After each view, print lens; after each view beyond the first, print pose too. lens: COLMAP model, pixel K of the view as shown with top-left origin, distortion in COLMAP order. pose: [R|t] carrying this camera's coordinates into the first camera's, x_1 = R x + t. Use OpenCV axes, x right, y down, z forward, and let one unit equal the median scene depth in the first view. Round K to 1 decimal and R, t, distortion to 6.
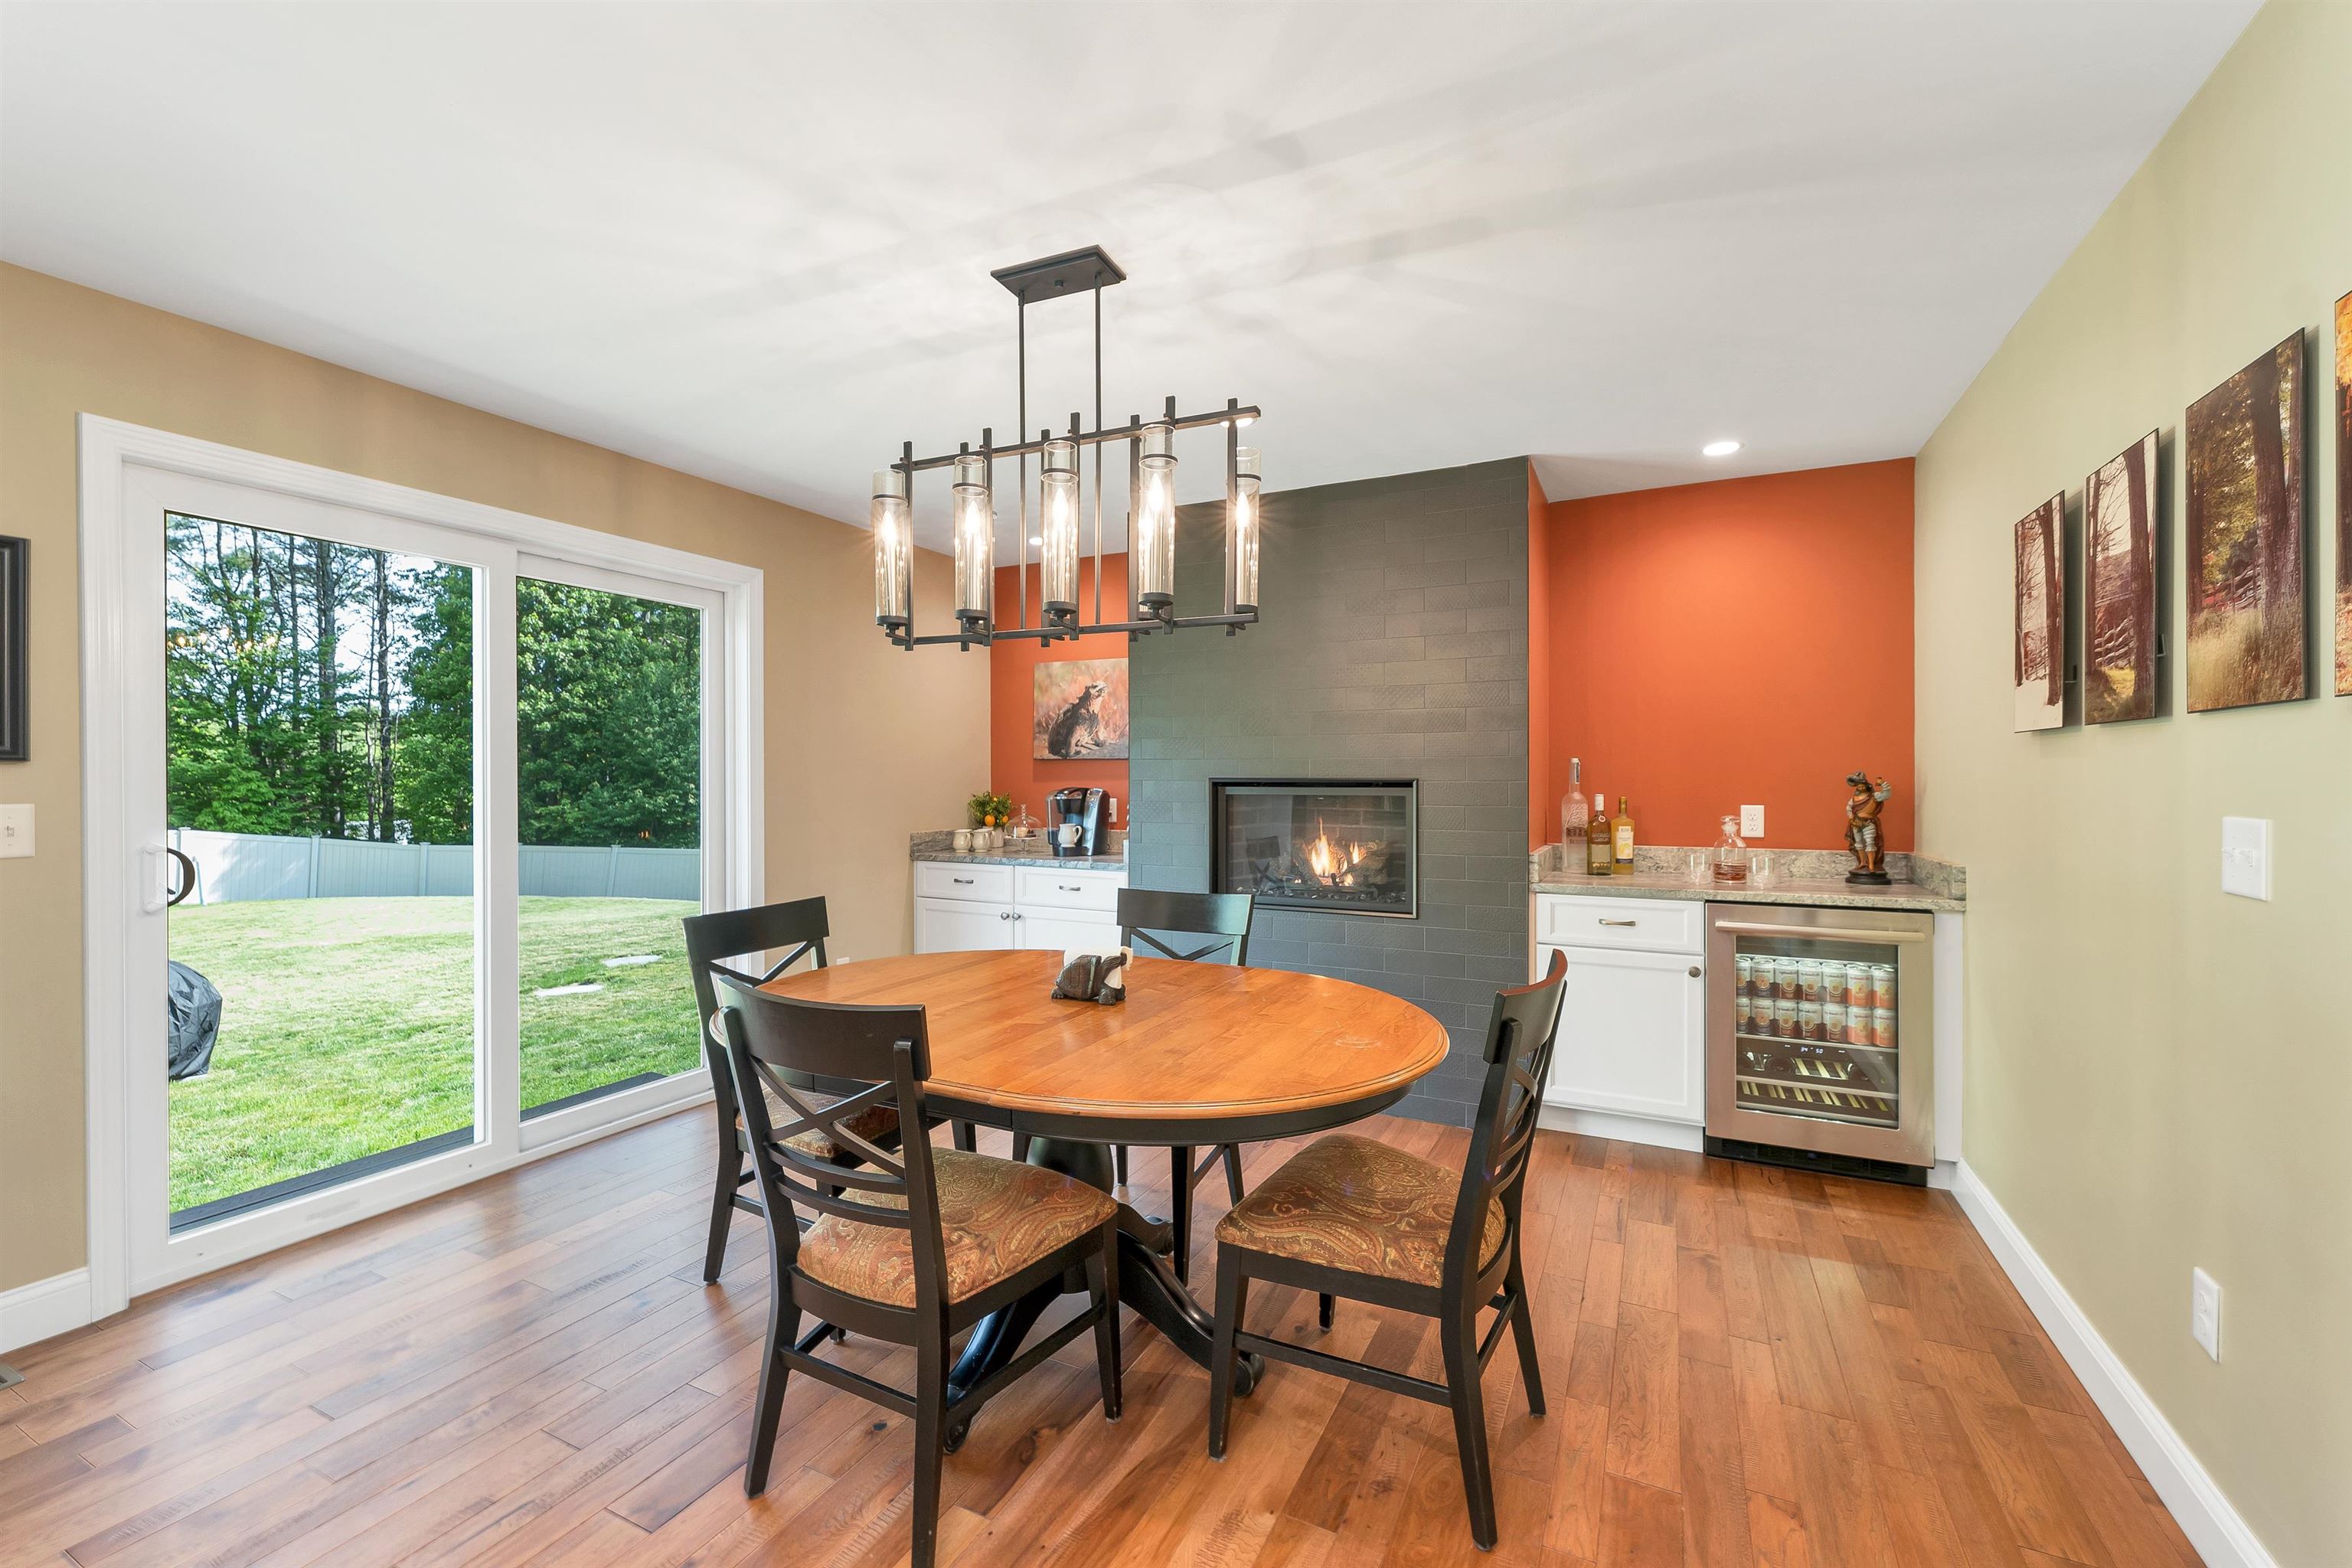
lens RADIAL K [[982.1, 0, 1161.7], [0, 982.1, 773.8], [0, 0, 1]] dist [0.003309, -0.000253]
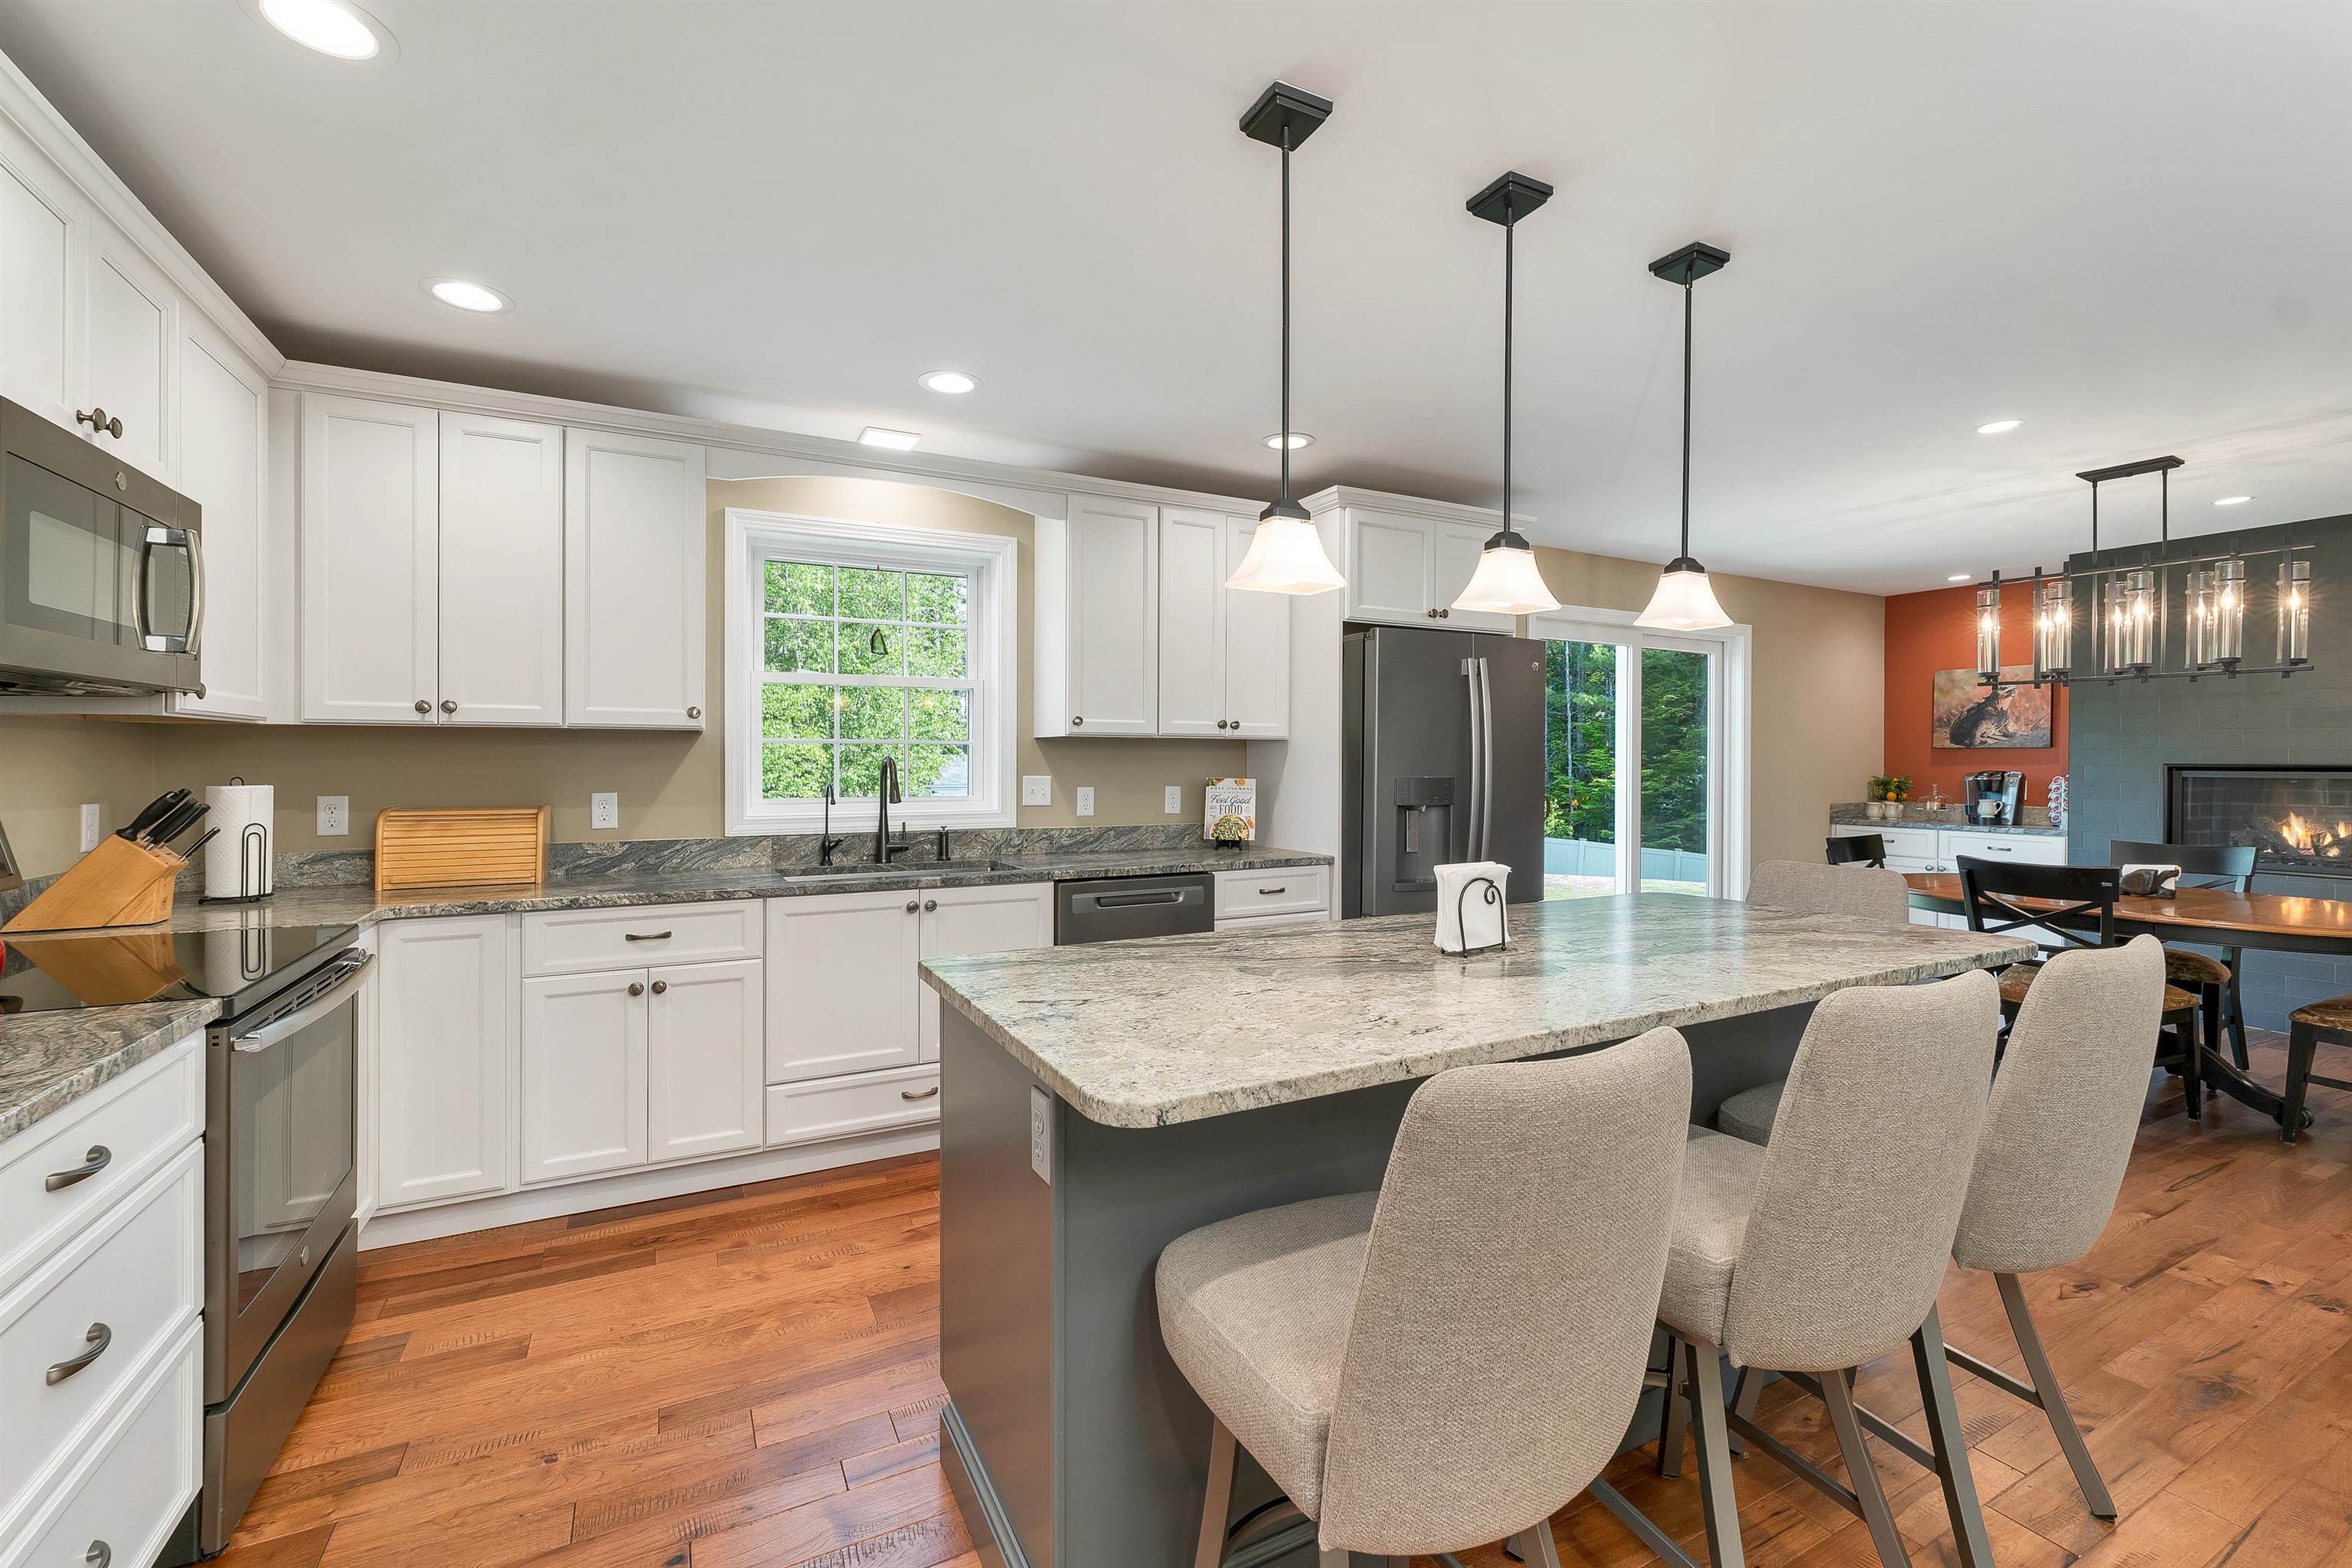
lens RADIAL K [[982.1, 0, 1177.6], [0, 982.1, 757.2], [0, 0, 1]] dist [0.003309, -0.000253]
pose [[0.820011, -0.000190, -0.572348, -0.224357], [-0.000839, 0.999998, -0.001534, -0.000618], [0.572348, 0.001738, 0.820009, -0.632207]]
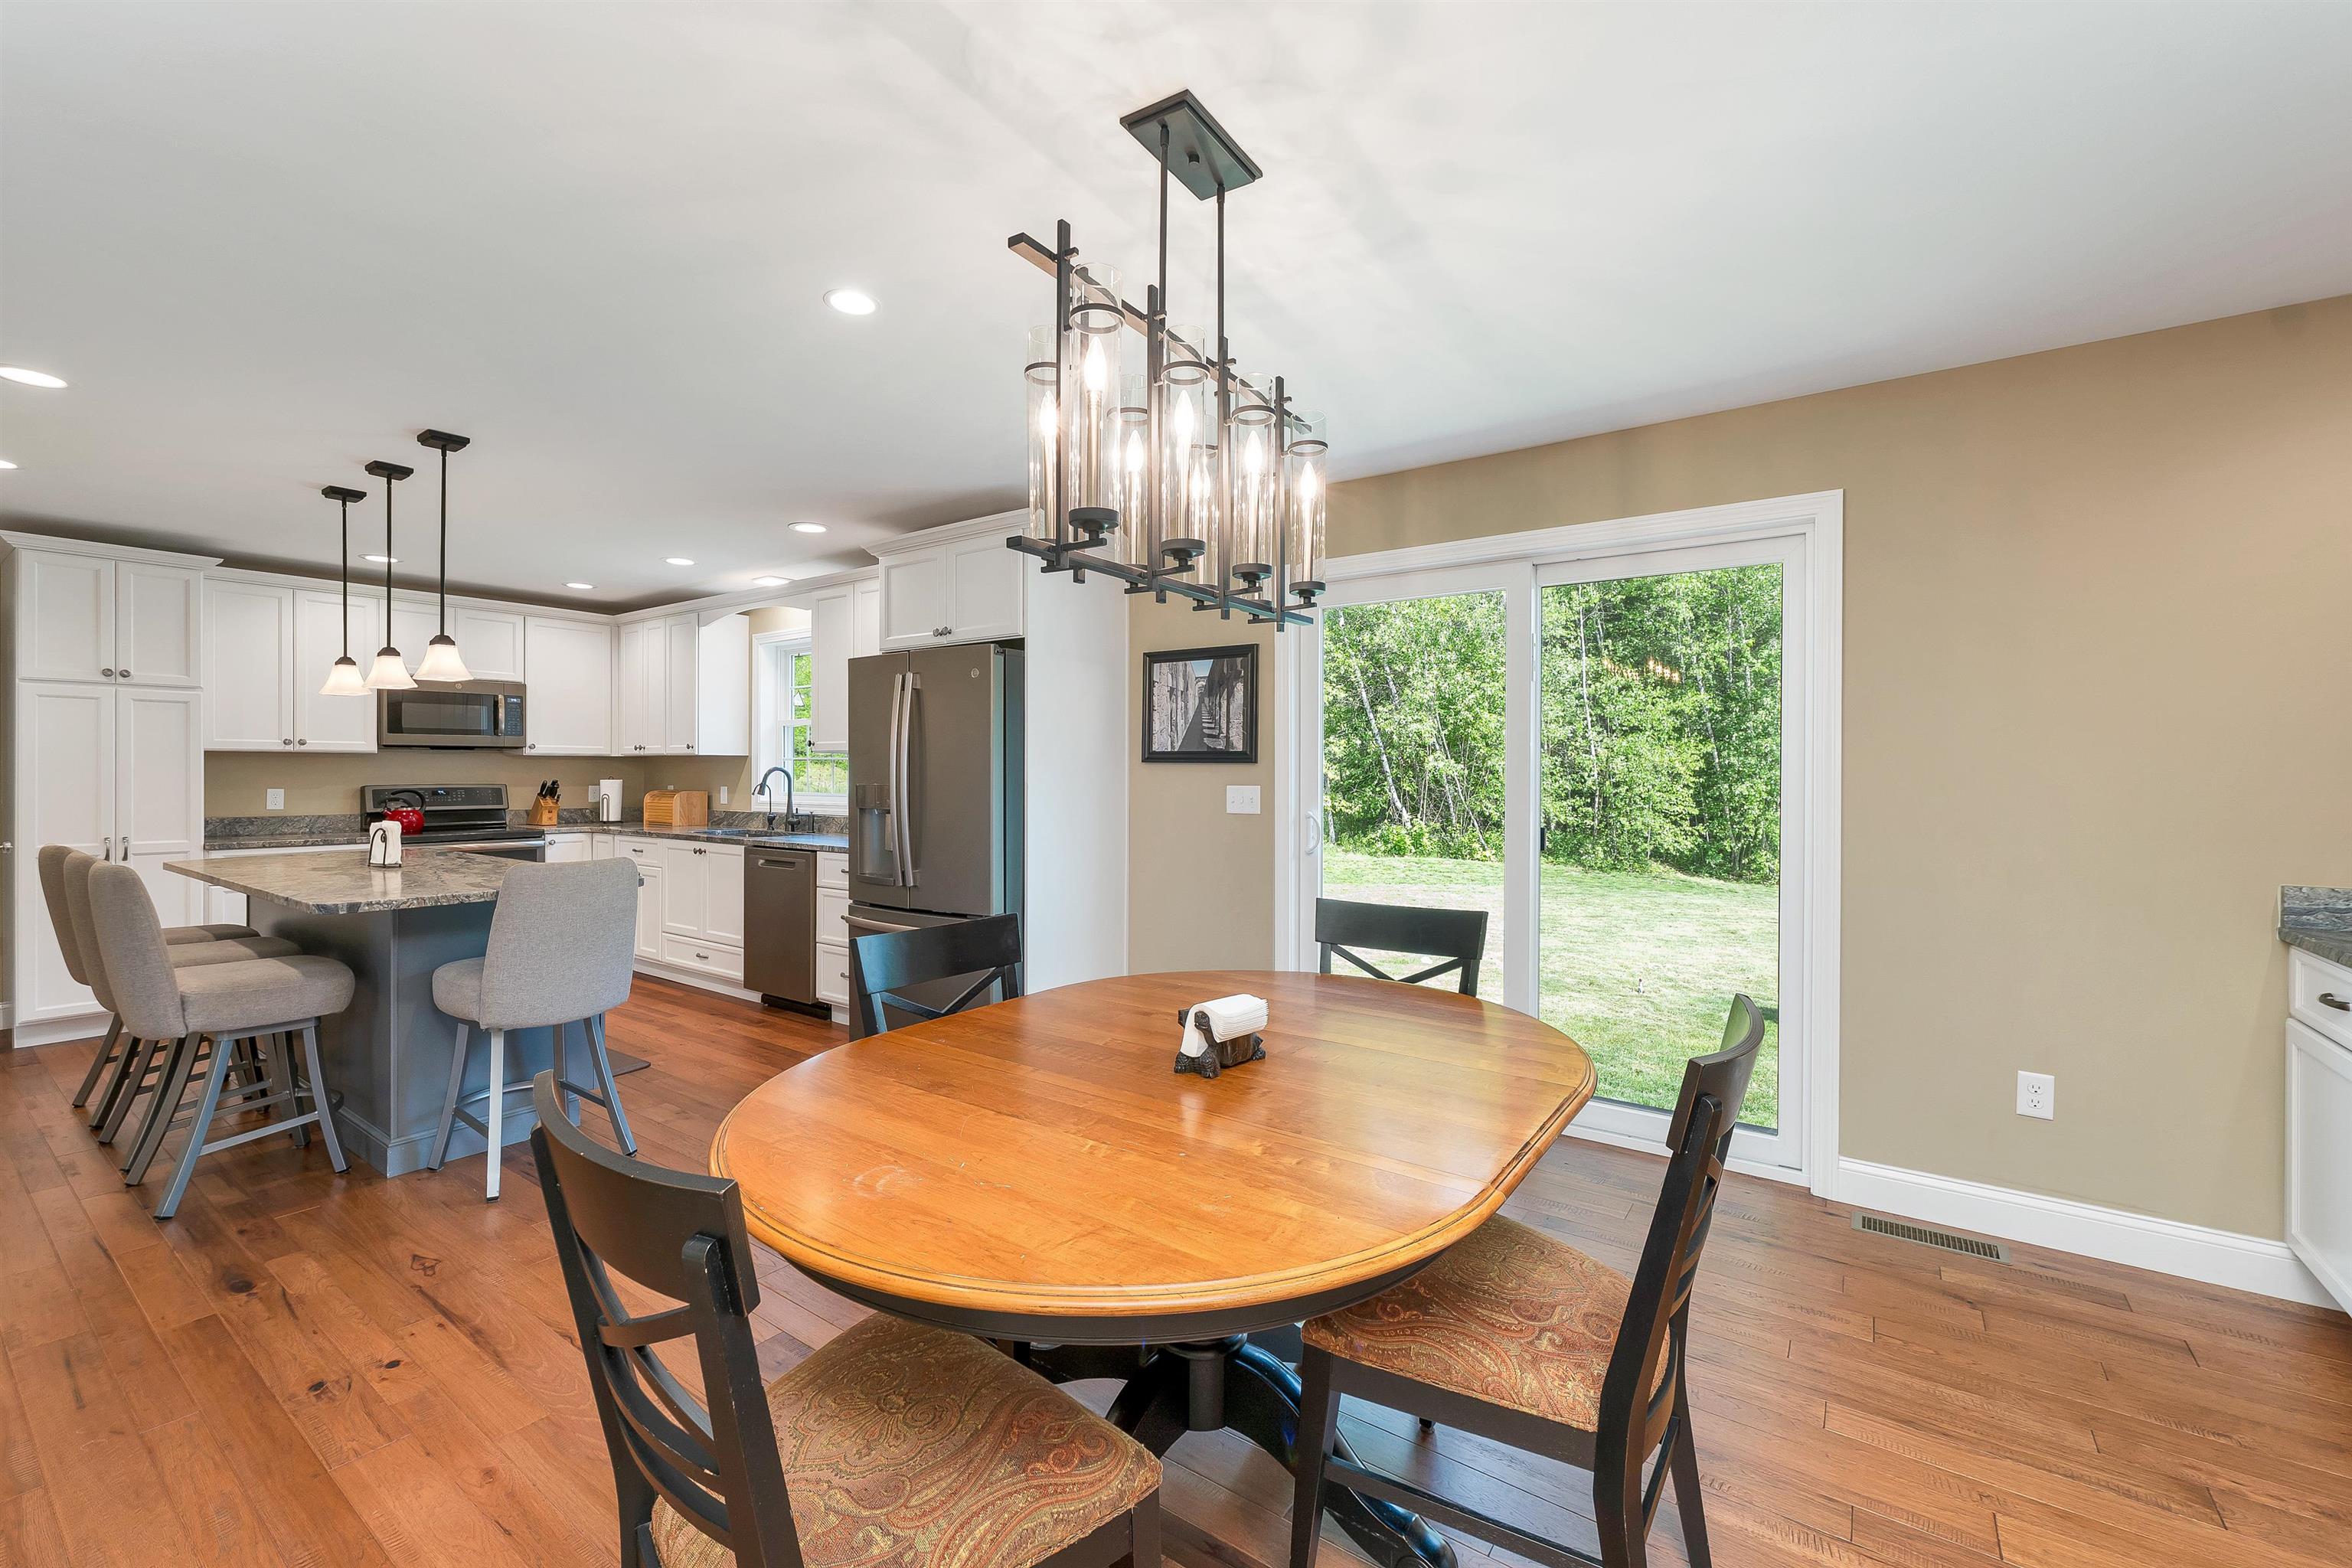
lens RADIAL K [[982.1, 0, 1170.3], [0, 982.1, 775.0], [0, 0, 1]] dist [0.003309, -0.000253]
pose [[-0.150315, 0.006491, -0.988617, 0.328396], [0.001023, 0.999979, 0.006410, -0.000563], [0.988638, -0.000048, -0.150318, 0.518901]]
